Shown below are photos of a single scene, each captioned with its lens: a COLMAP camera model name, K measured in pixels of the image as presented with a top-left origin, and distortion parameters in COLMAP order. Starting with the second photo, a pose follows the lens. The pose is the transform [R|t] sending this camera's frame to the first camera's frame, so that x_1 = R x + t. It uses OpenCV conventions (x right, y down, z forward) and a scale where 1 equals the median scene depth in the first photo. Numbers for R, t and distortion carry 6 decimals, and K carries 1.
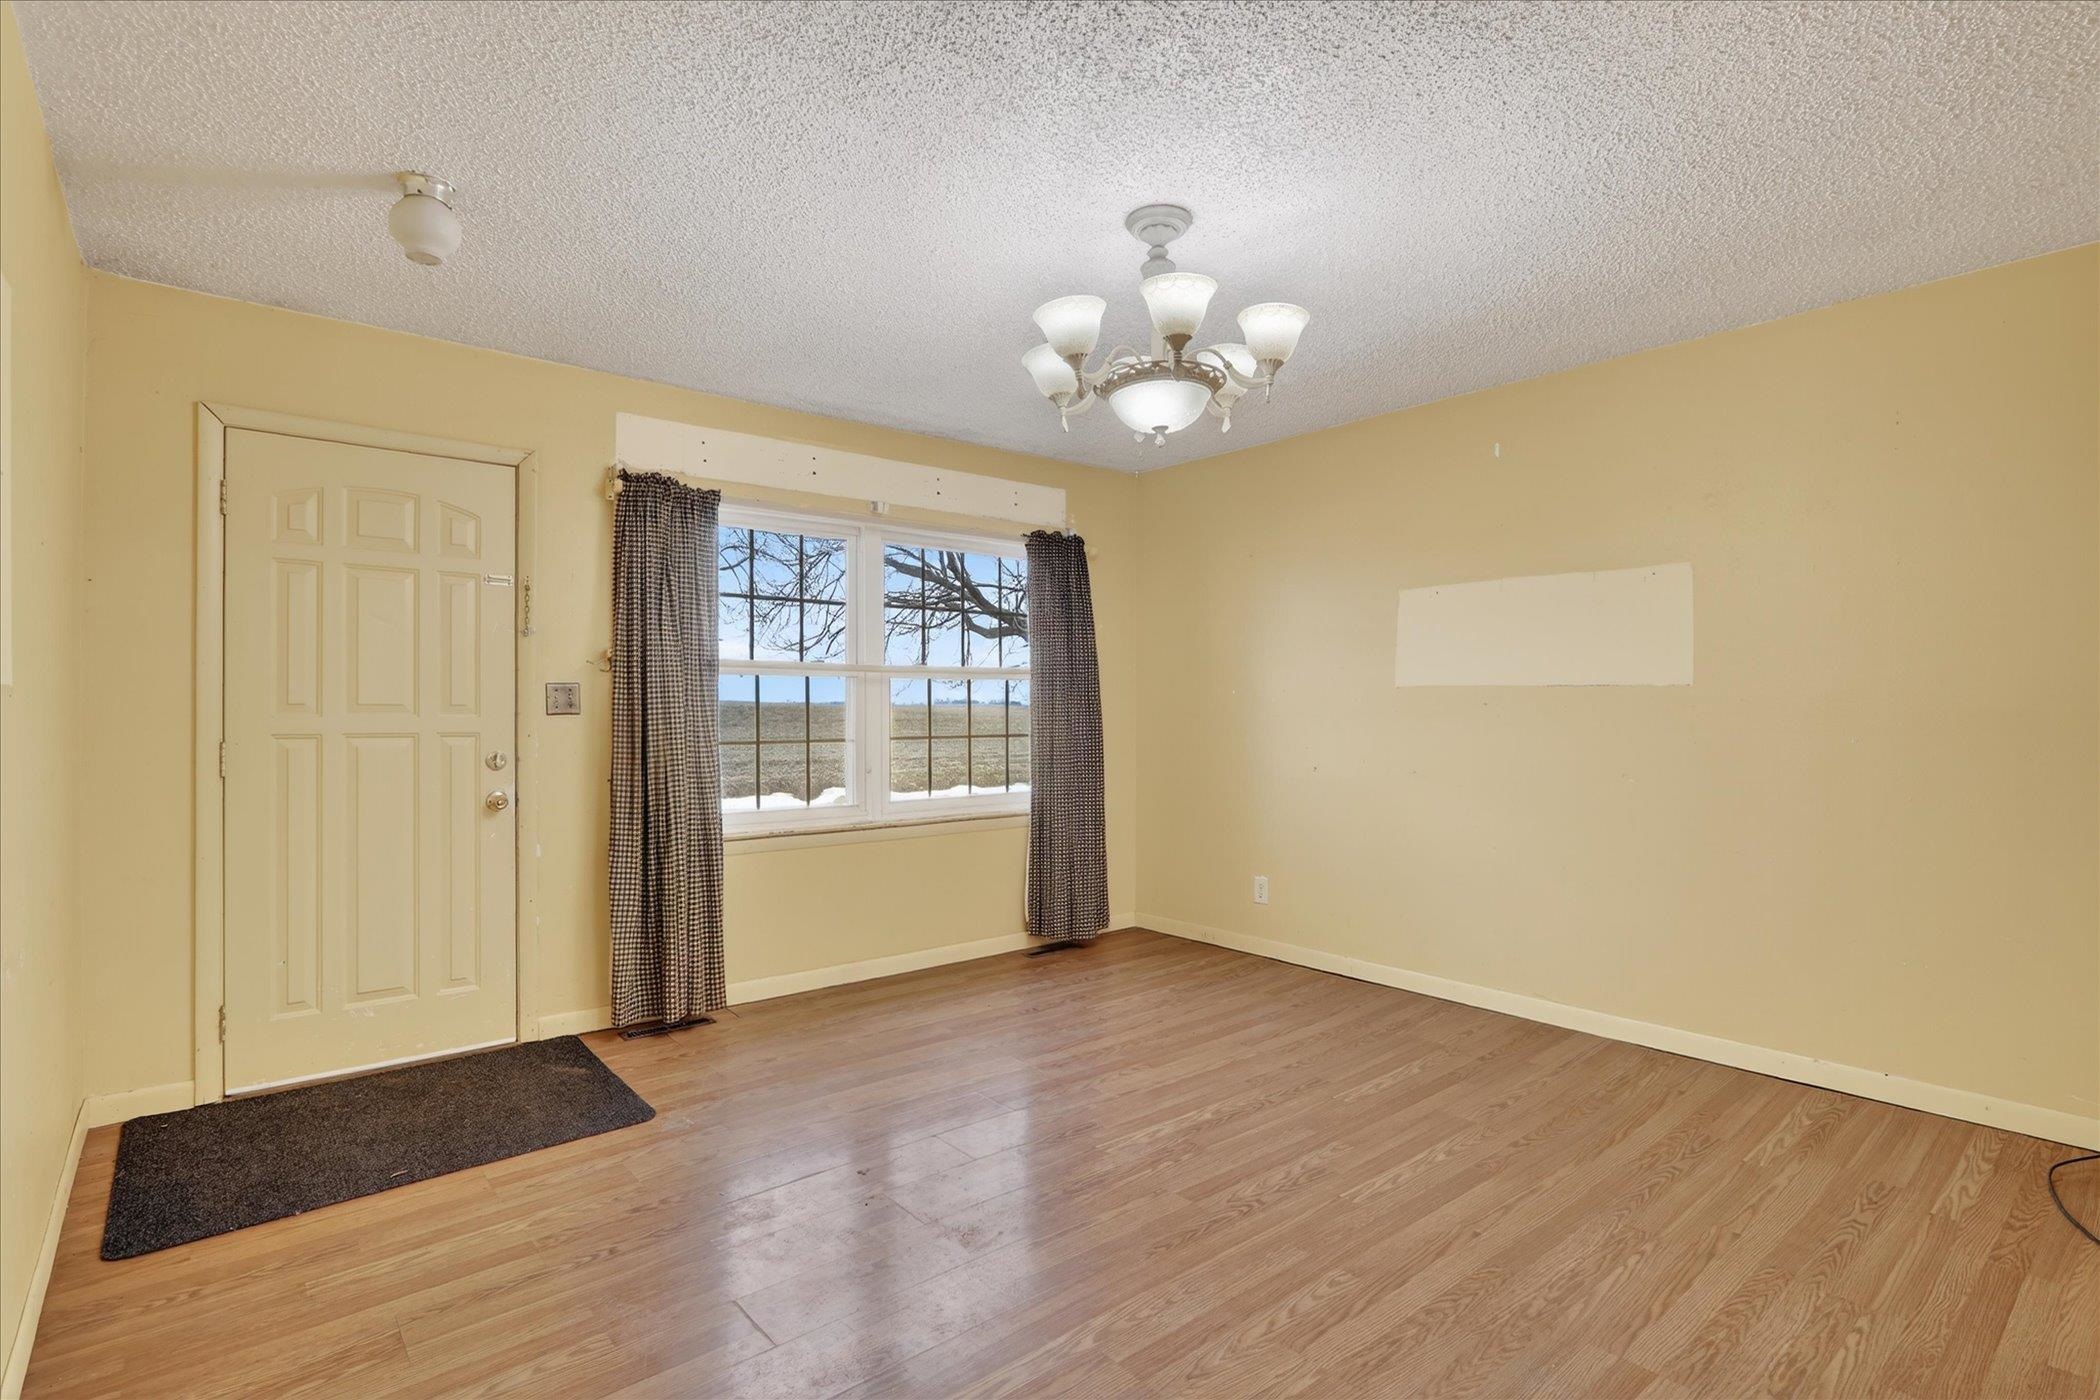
lens RADIAL K [[1034.5, 0, 1051.2], [0, 1034.5, 701.8], [0, 0, 1]] dist [-0.014109, 0.004116]
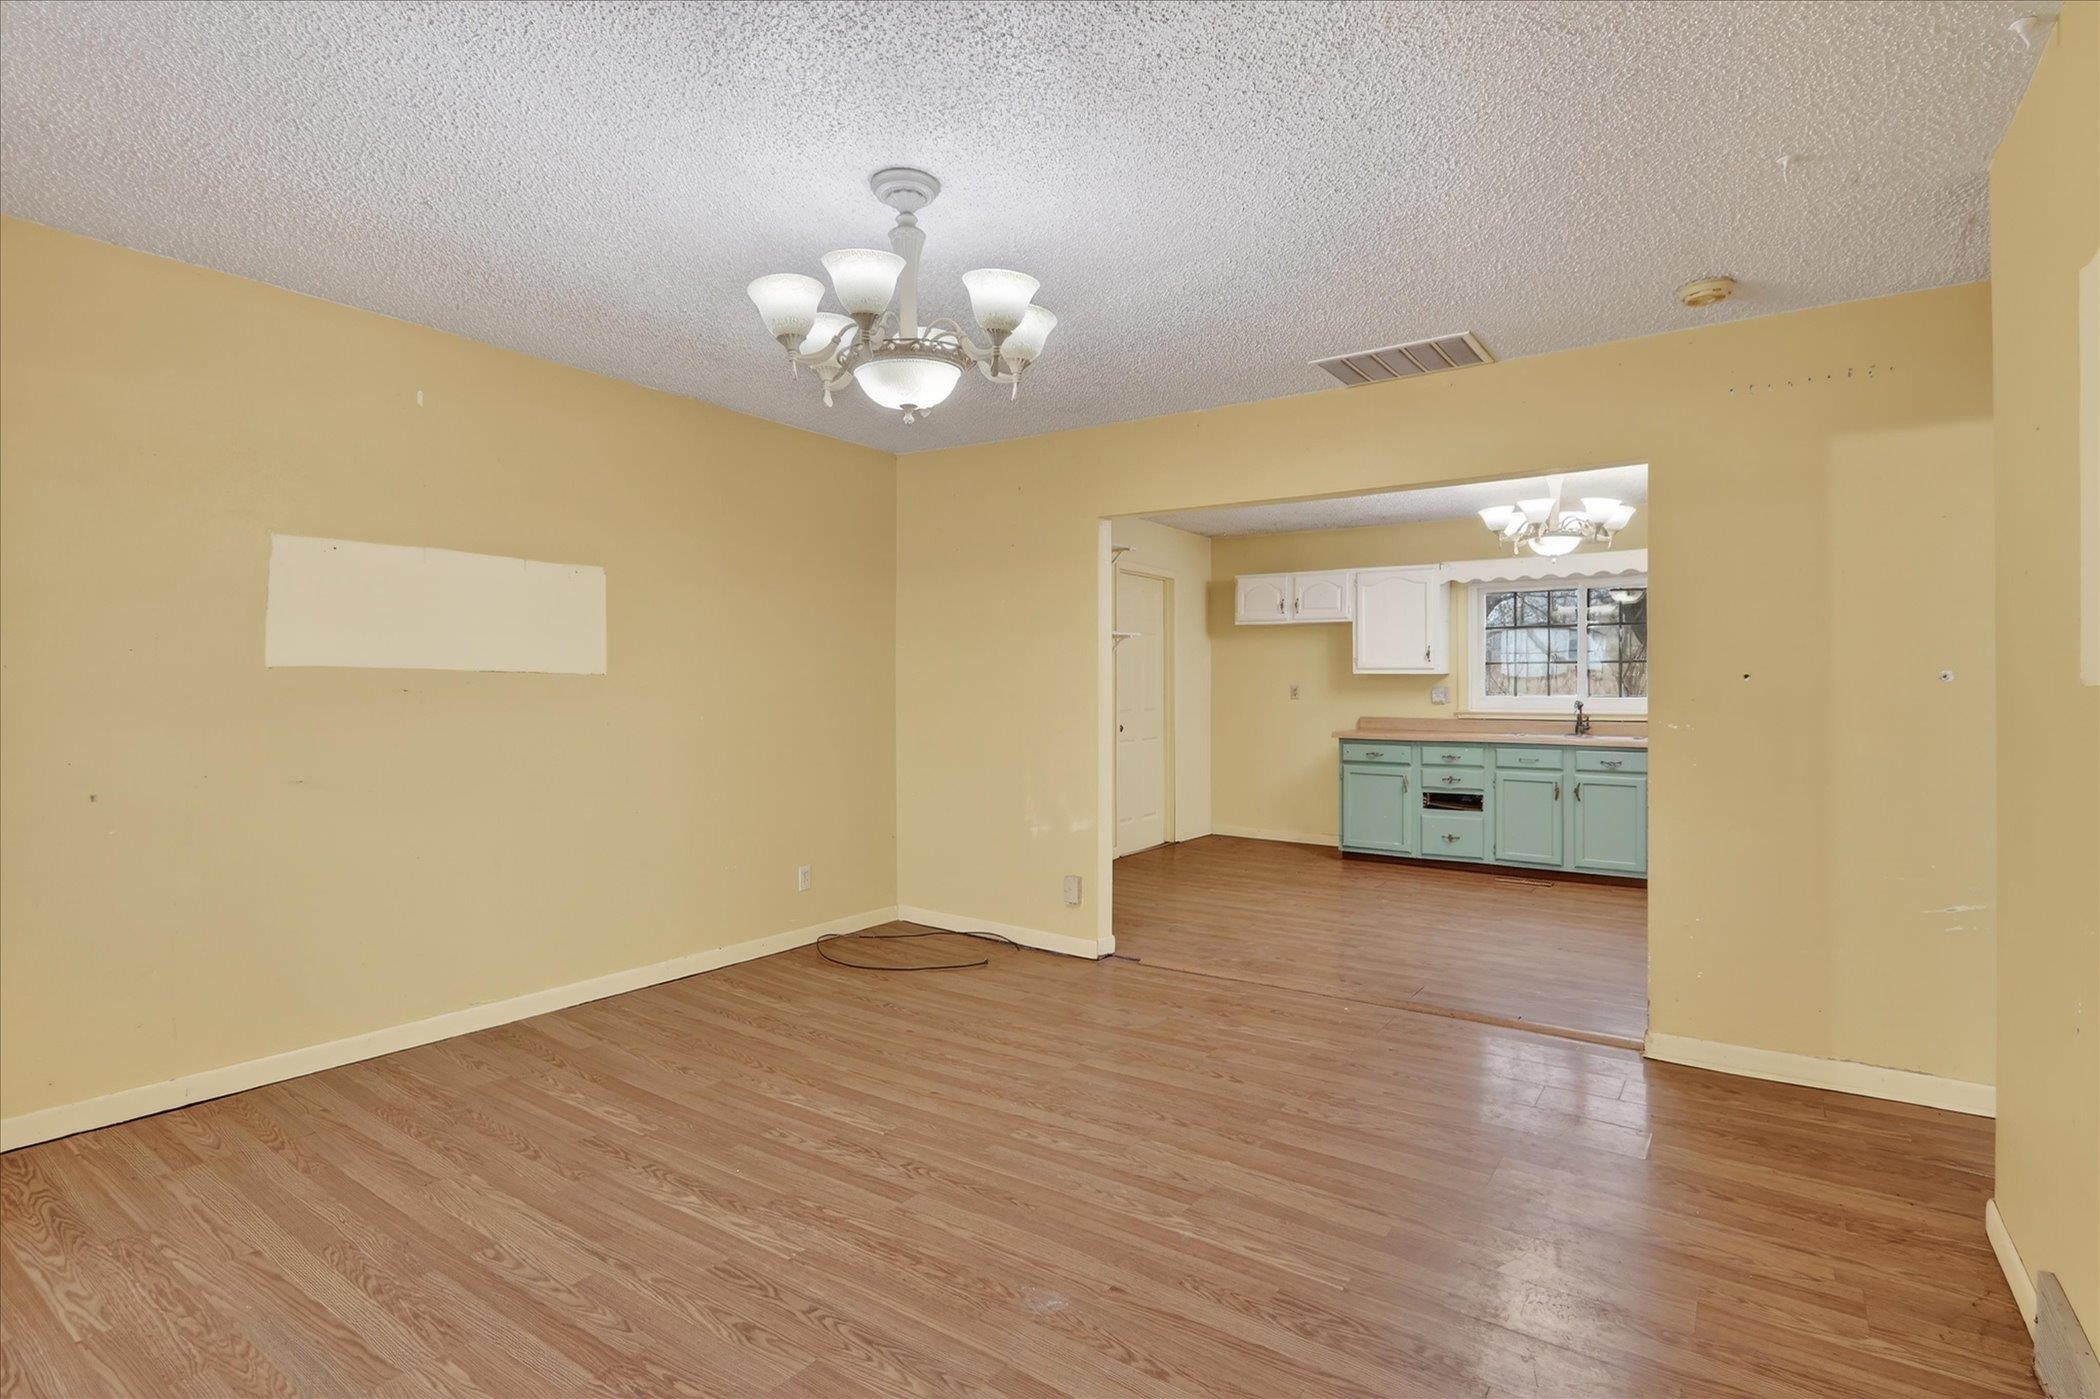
lens RADIAL K [[1034.5, 0, 1037.3], [0, 1034.5, 689.0], [0, 0, 1]] dist [-0.014109, 0.004116]
pose [[-0.253738, -0.000910, 0.967272, -0.645281], [-0.004939, 0.999988, -0.000355, -0.002871], [-0.967260, -0.004867, -0.253740, 0.860704]]
